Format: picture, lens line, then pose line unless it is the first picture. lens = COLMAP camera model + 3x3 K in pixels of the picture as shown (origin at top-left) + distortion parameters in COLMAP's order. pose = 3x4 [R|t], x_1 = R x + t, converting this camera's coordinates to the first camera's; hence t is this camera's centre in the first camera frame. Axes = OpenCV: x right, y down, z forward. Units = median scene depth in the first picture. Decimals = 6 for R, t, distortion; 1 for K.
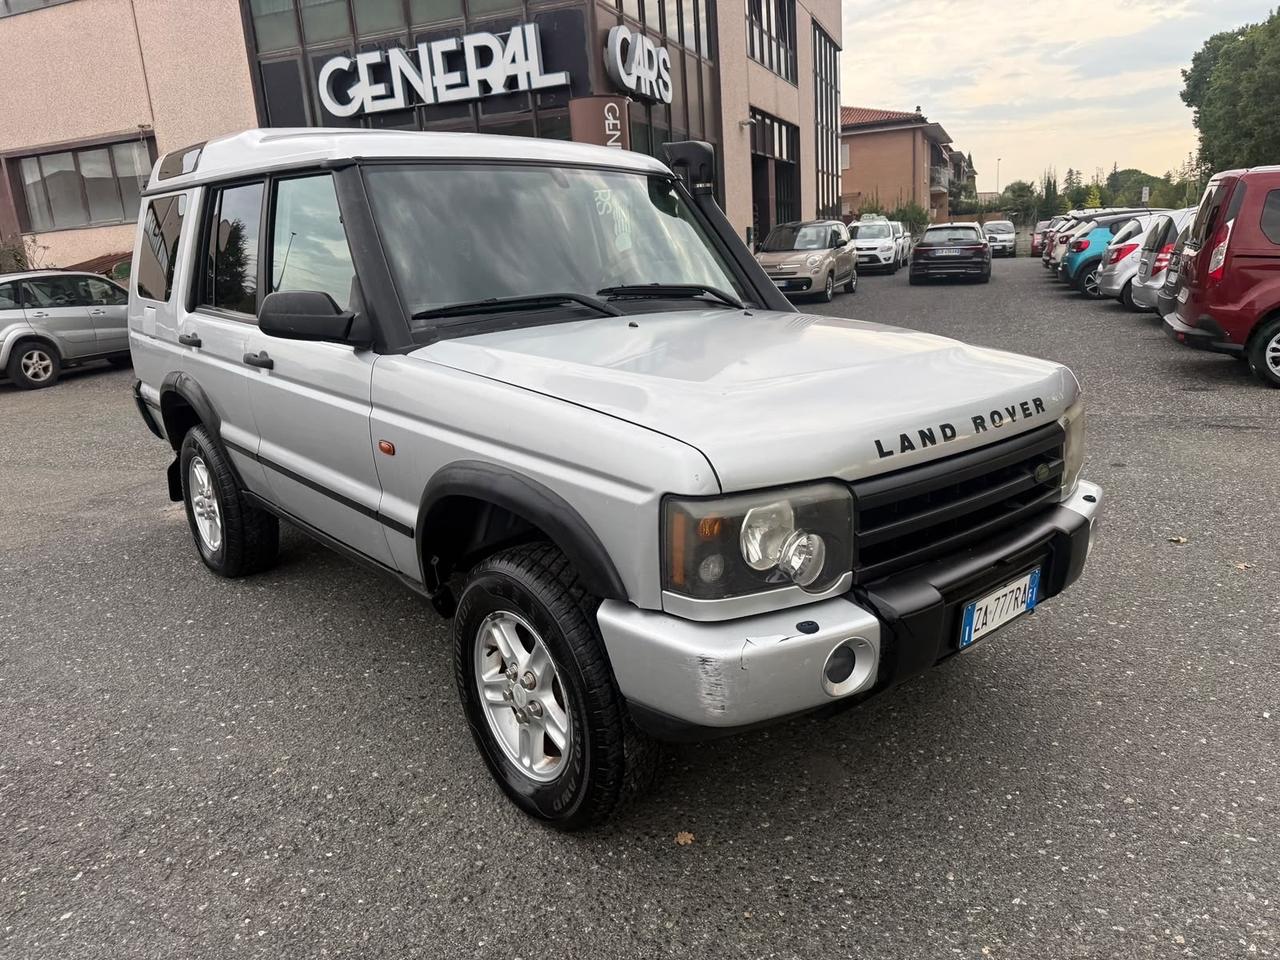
lens RADIAL K [[907.4, 0, 641.8], [0, 907.4, 468.8], [0, 0, 1]] dist [0.016343, -0.022294]
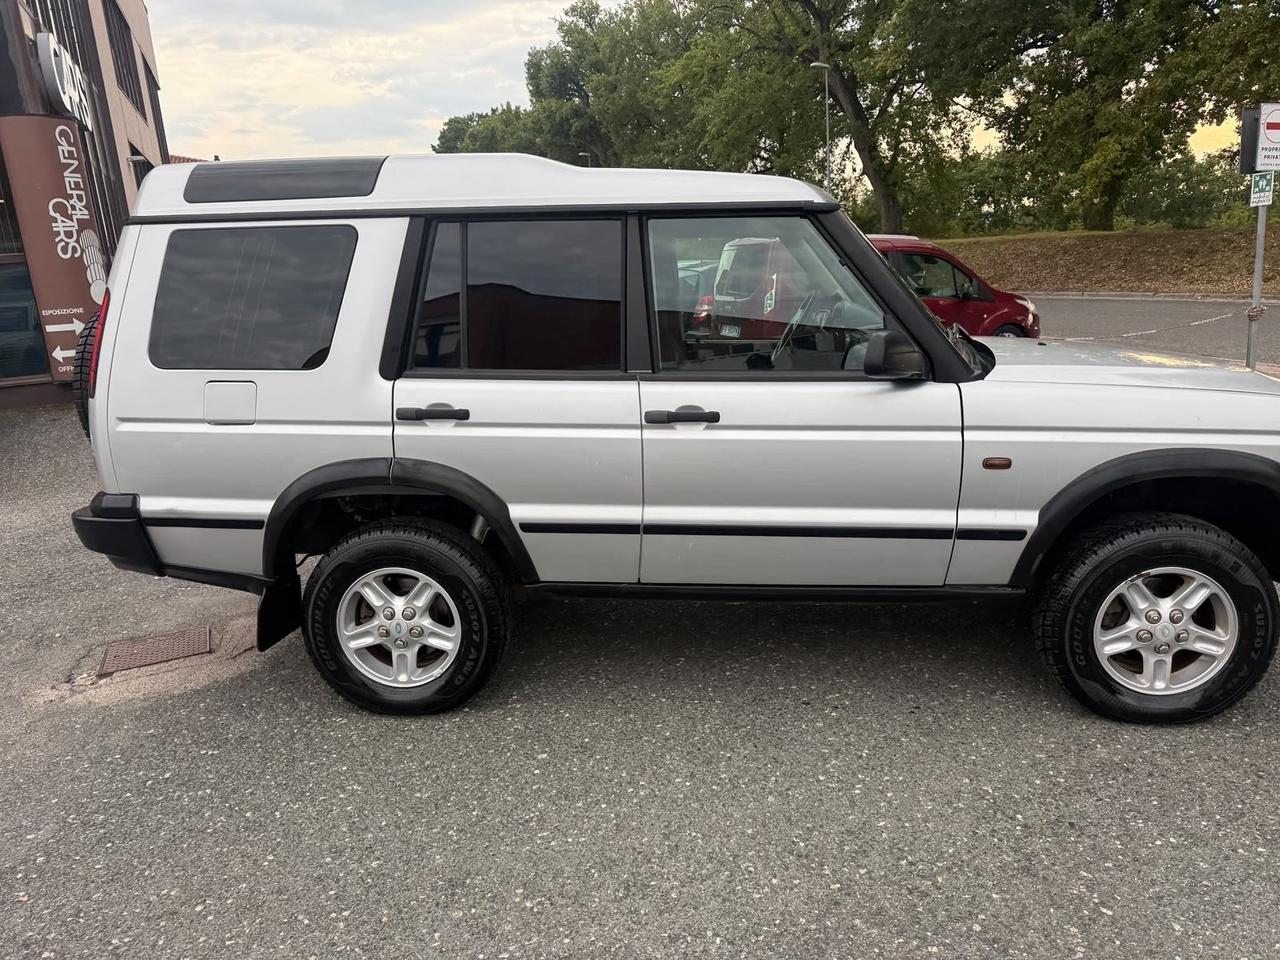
lens RADIAL K [[907.4, 0, 648.0], [0, 907.4, 476.2], [0, 0, 1]] dist [0.016343, -0.022294]
pose [[0.725208, -0.143640, 0.673380, -0.241128], [0.175903, 0.984194, 0.020498, -0.019254], [-0.665681, 0.103584, 0.739012, 0.083824]]
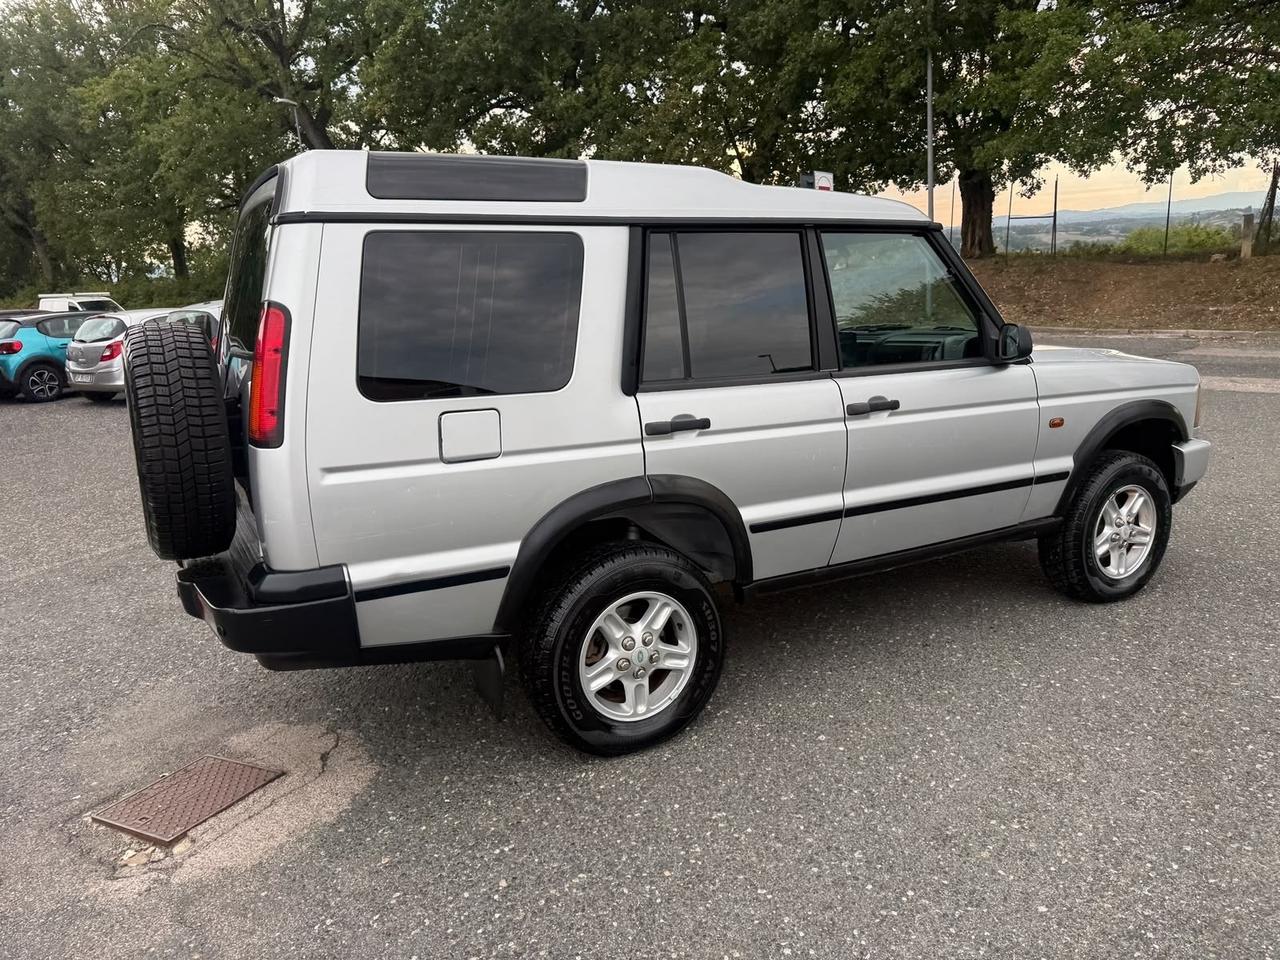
lens RADIAL K [[907.4, 0, 650.2], [0, 907.4, 485.4], [0, 0, 1]] dist [0.016343, -0.022294]
pose [[0.213387, -0.181094, 0.960037, -0.334873], [0.274689, 0.954150, 0.118929, -0.051186], [-0.937556, 0.238334, 0.253348, 0.228136]]
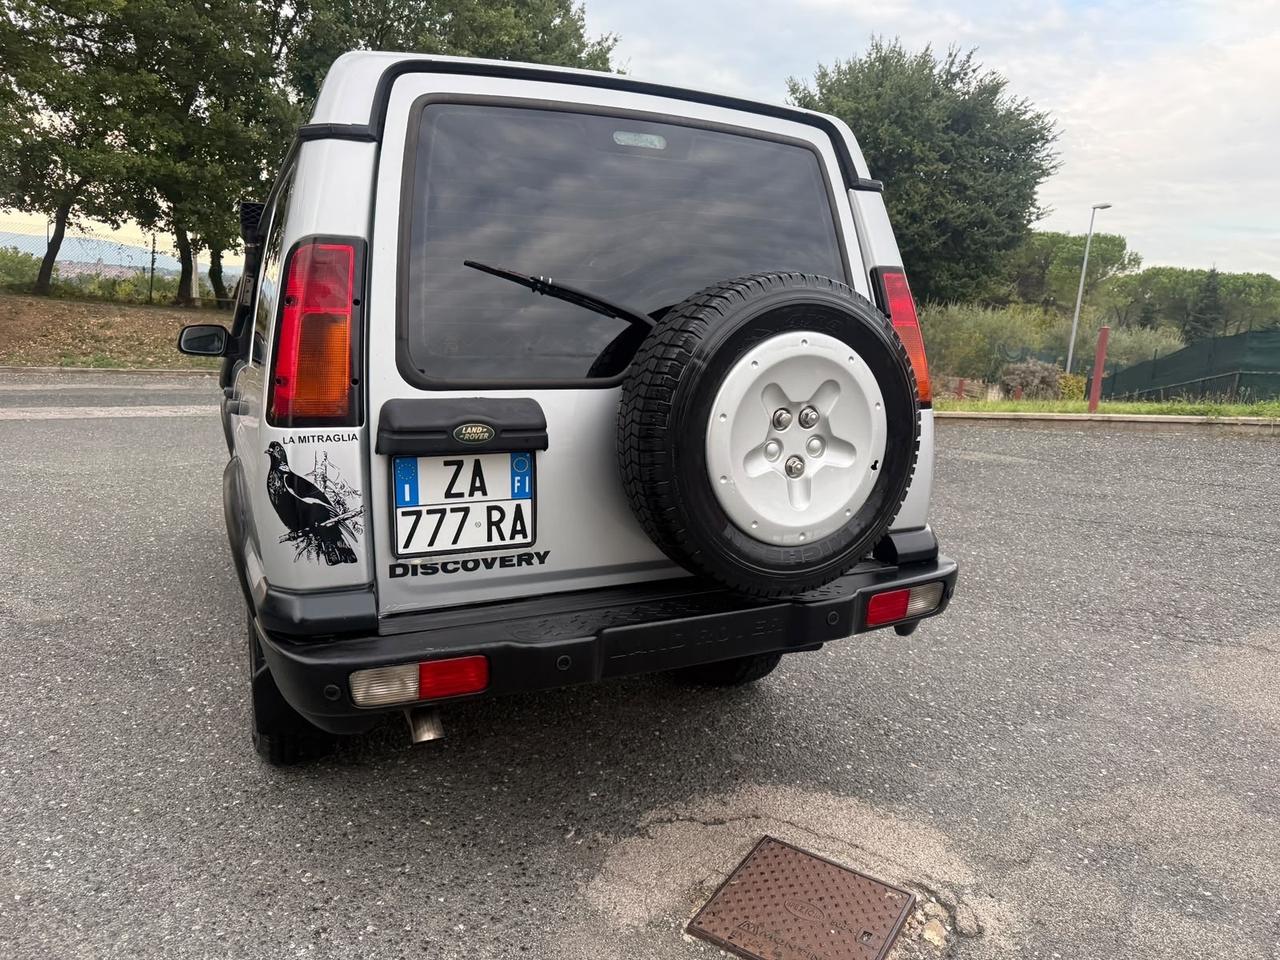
lens RADIAL K [[907.4, 0, 646.0], [0, 907.4, 482.5], [0, 0, 1]] dist [0.016343, -0.022294]
pose [[-0.960909, -0.042227, 0.273624, -0.183143], [0.070166, 0.918894, 0.388215, -0.116717], [-0.267824, 0.392238, -0.880011, 0.512004]]
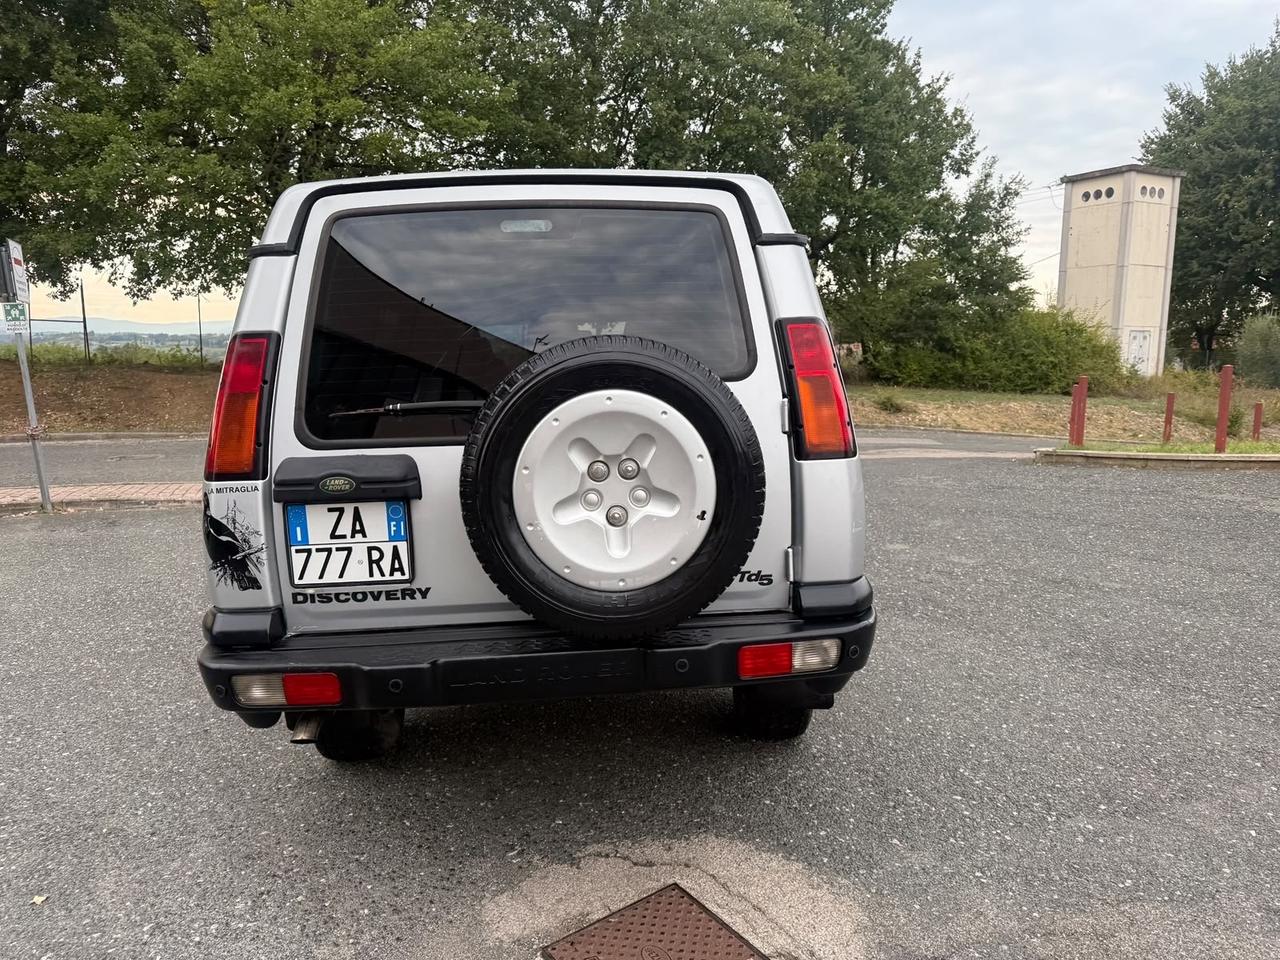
lens RADIAL K [[907.4, 0, 649.3], [0, 907.4, 478.0], [0, 0, 1]] dist [0.016343, -0.022294]
pose [[-0.782028, -0.021916, 0.622857, -0.264181], [0.197145, 0.939367, 0.280577, -0.108914], [-0.591241, 0.342213, -0.730291, 0.483331]]
